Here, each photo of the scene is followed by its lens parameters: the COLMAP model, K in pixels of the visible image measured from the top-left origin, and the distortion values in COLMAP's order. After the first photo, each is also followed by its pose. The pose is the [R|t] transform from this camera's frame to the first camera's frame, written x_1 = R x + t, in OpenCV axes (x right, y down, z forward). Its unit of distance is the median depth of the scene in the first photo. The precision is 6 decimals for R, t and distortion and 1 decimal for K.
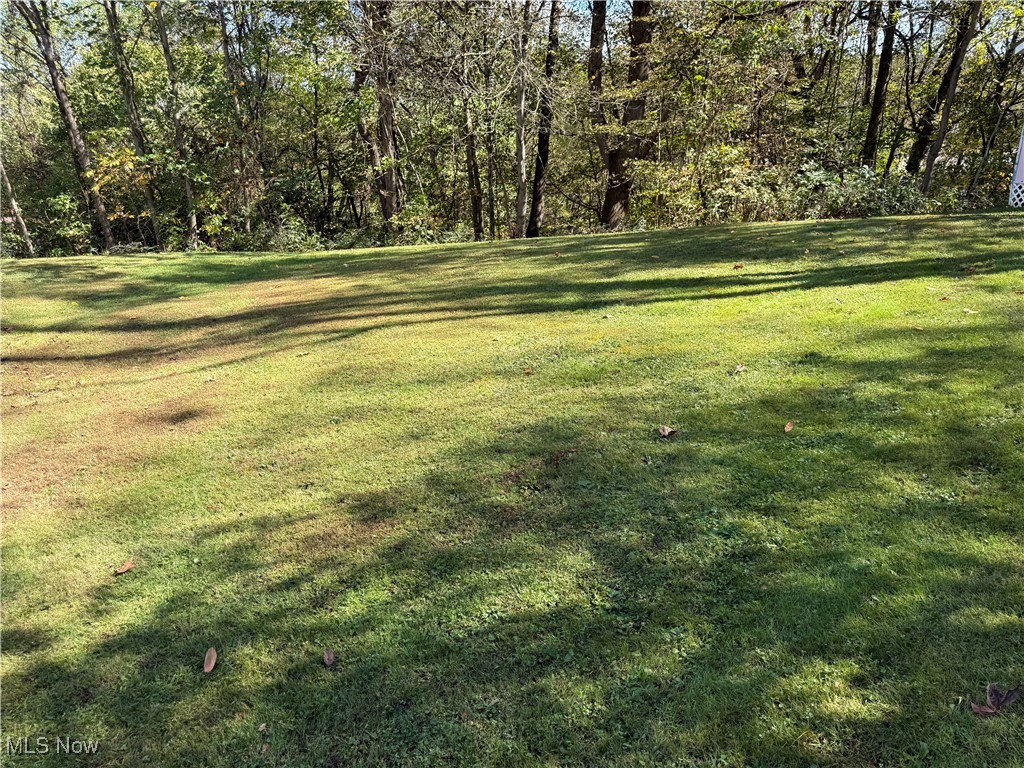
lens RADIAL K [[719.7, 0, 514.5], [0, 719.7, 385.3], [0, 0, 1]] dist [0.009013, -0.007133]
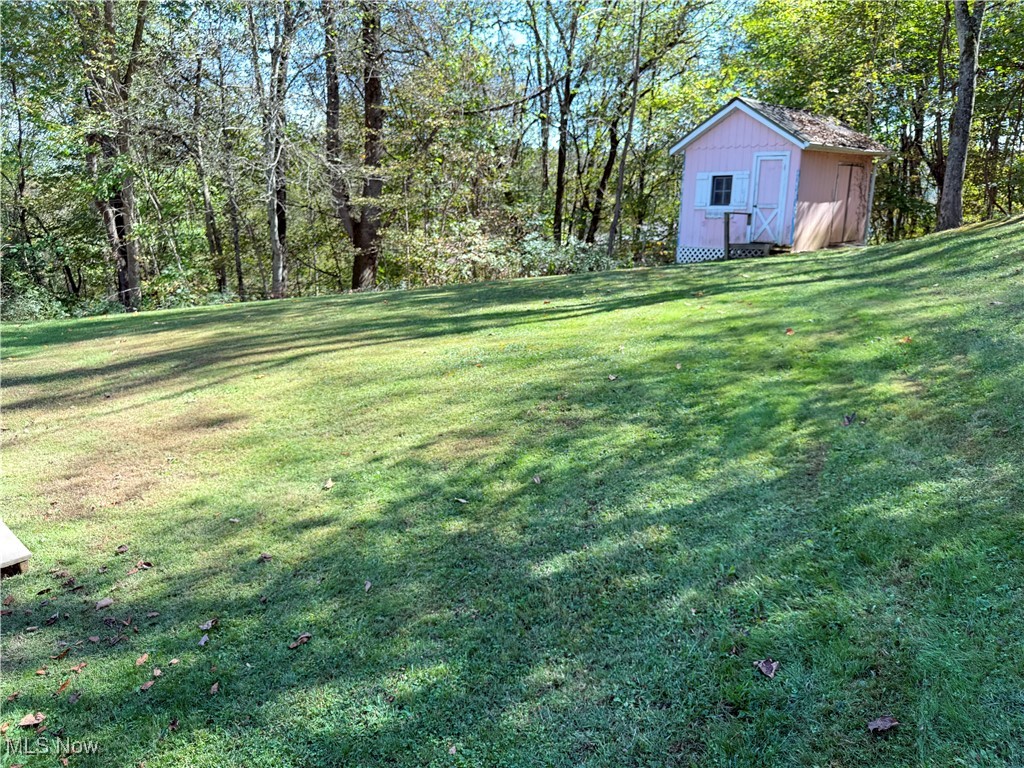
lens RADIAL K [[719.7, 0, 509.9], [0, 719.7, 383.3], [0, 0, 1]] dist [0.009013, -0.007133]
pose [[0.908741, -0.074889, 0.410587, -0.327852], [0.115900, 0.990358, -0.075881, 0.083459], [-0.400945, 0.116543, 0.908659, -0.194067]]
